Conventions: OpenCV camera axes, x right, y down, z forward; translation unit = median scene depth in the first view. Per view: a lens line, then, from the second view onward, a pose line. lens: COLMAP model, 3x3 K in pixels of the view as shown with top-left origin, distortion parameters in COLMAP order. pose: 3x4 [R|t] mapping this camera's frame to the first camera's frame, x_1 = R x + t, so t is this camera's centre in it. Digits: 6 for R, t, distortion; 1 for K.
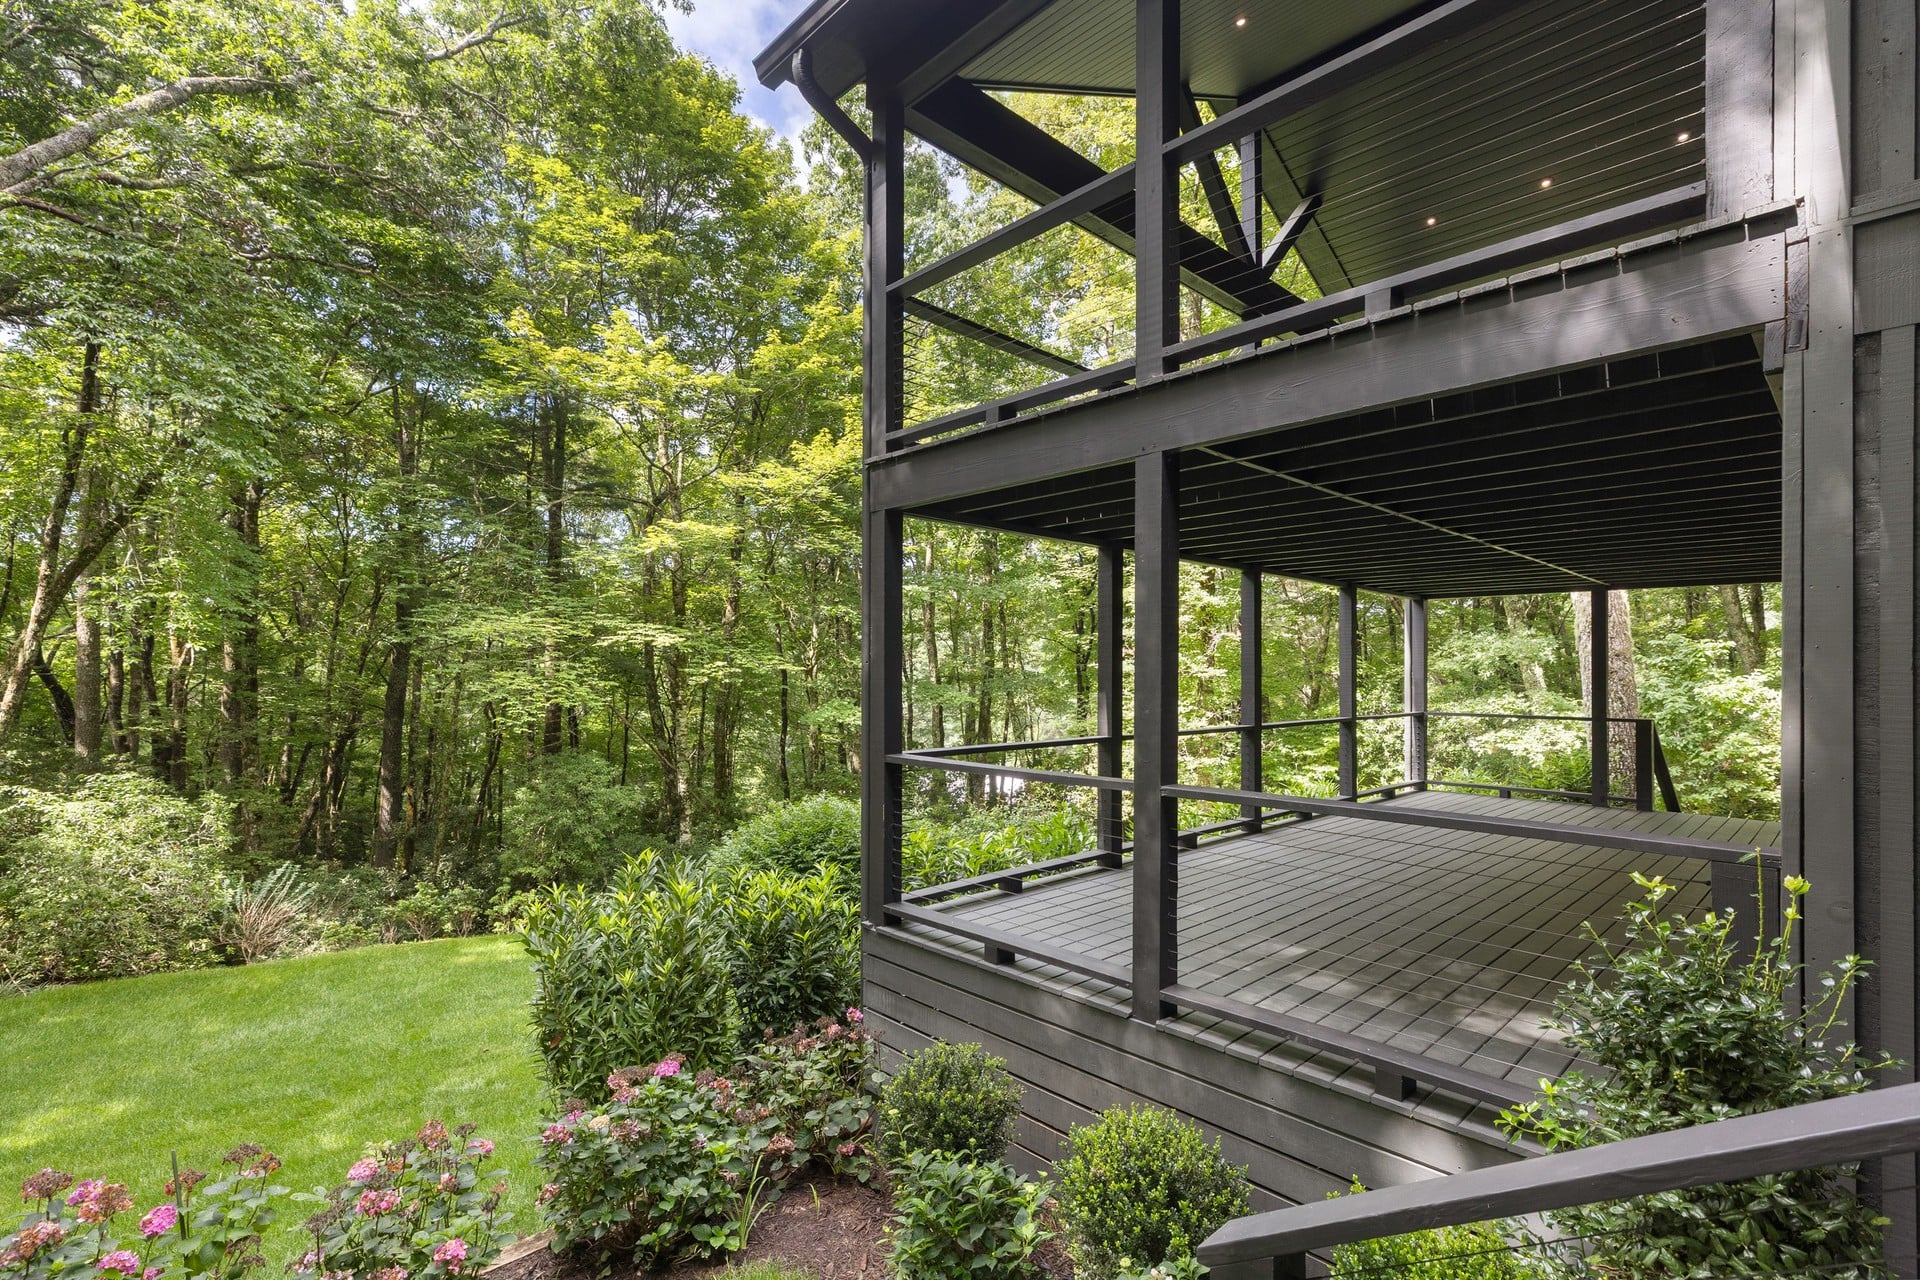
lens RADIAL K [[874.5, 0, 956.0], [0, 874.5, 660.6], [0, 0, 1]] dist [-0.000760, -0.000262]
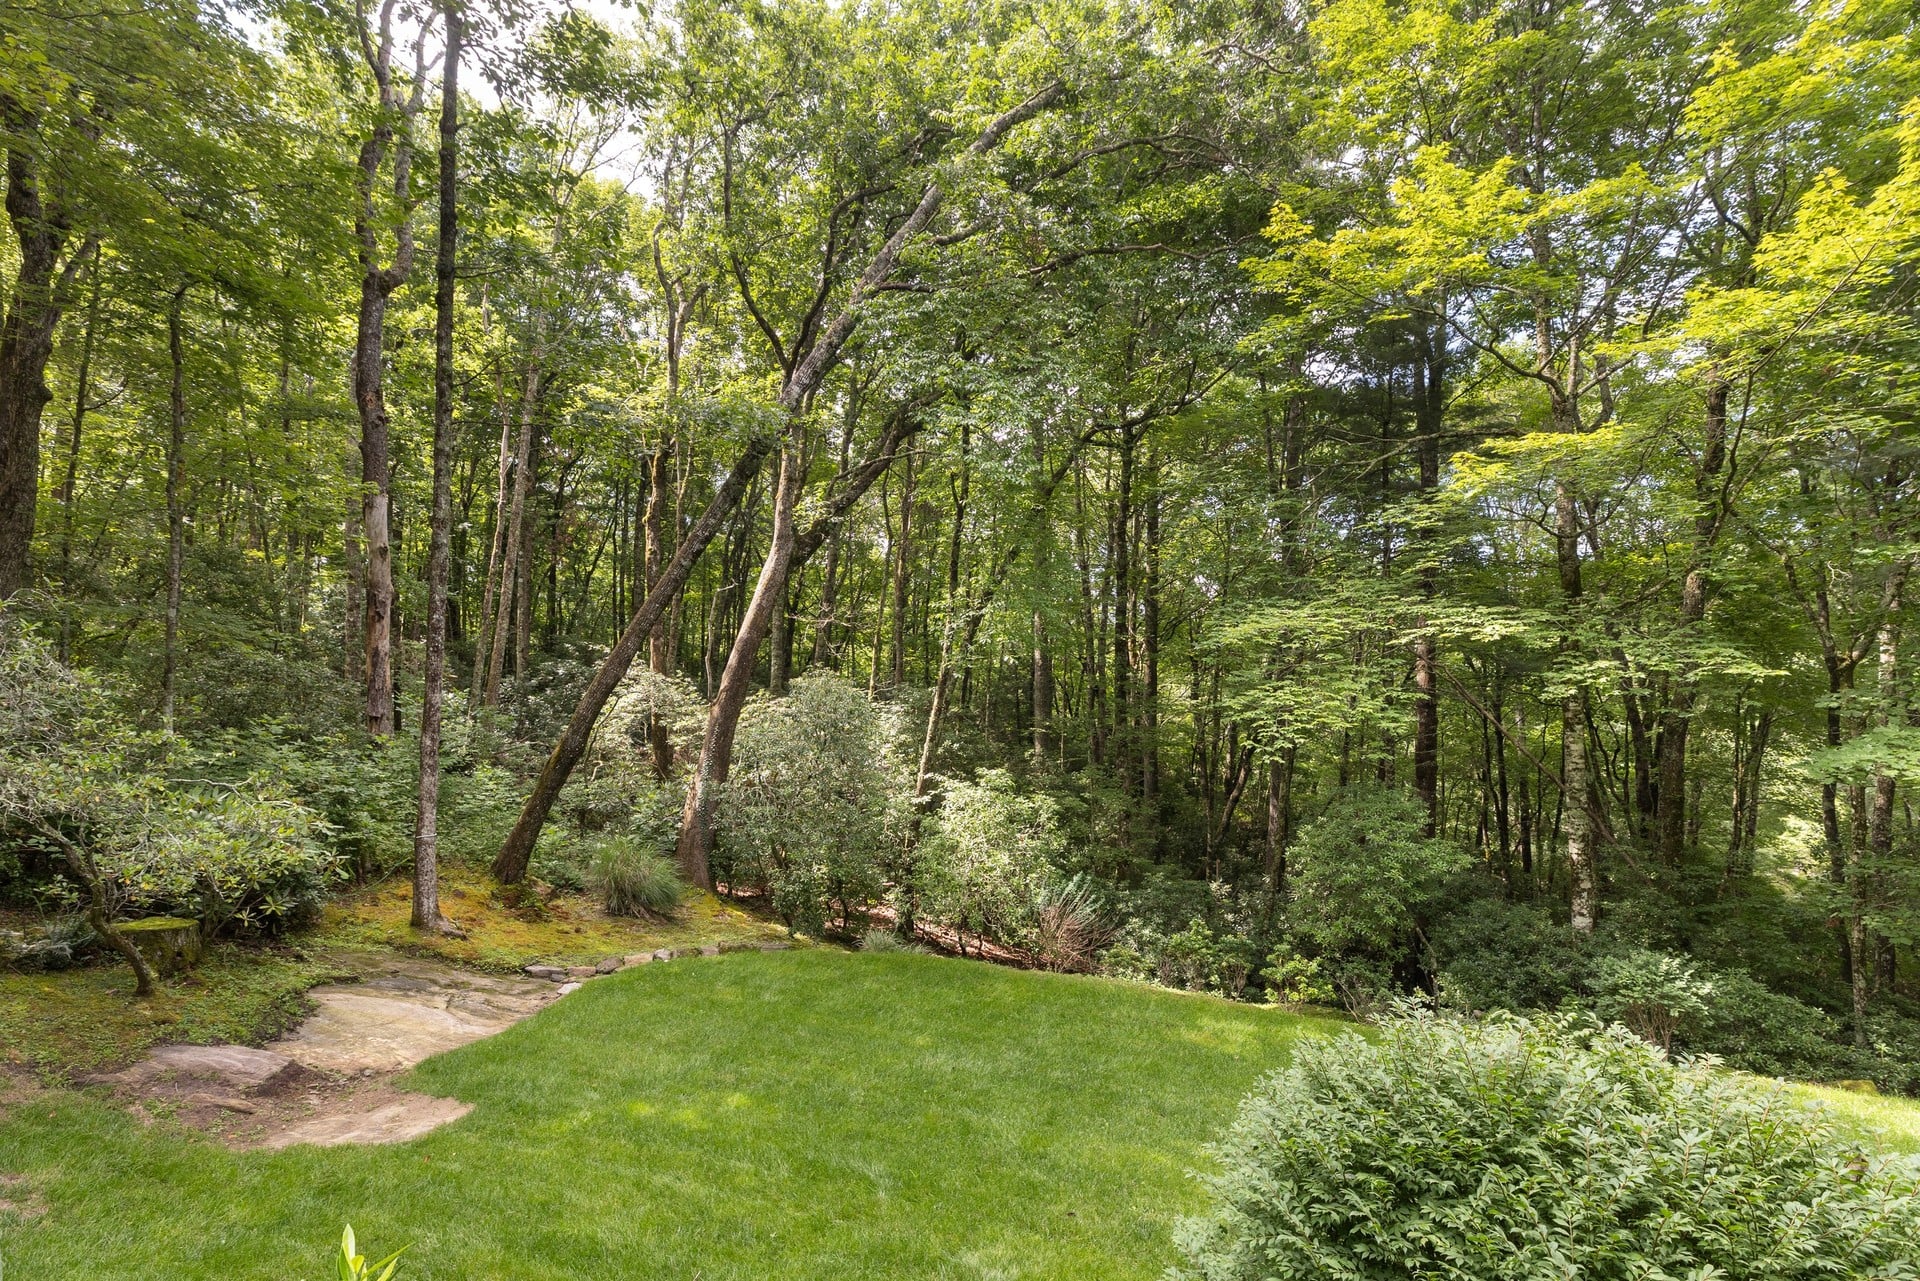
lens RADIAL K [[883.1, 0, 964.3], [0, 883.1, 710.6], [0, 0, 1]] dist [0.001281, 0.000044]
pose [[0.526283, 0.022590, -0.850009, 0.020215], [0.024858, 0.998811, 0.041935, -0.000900], [0.849946, -0.043200, 0.525096, 0.321030]]
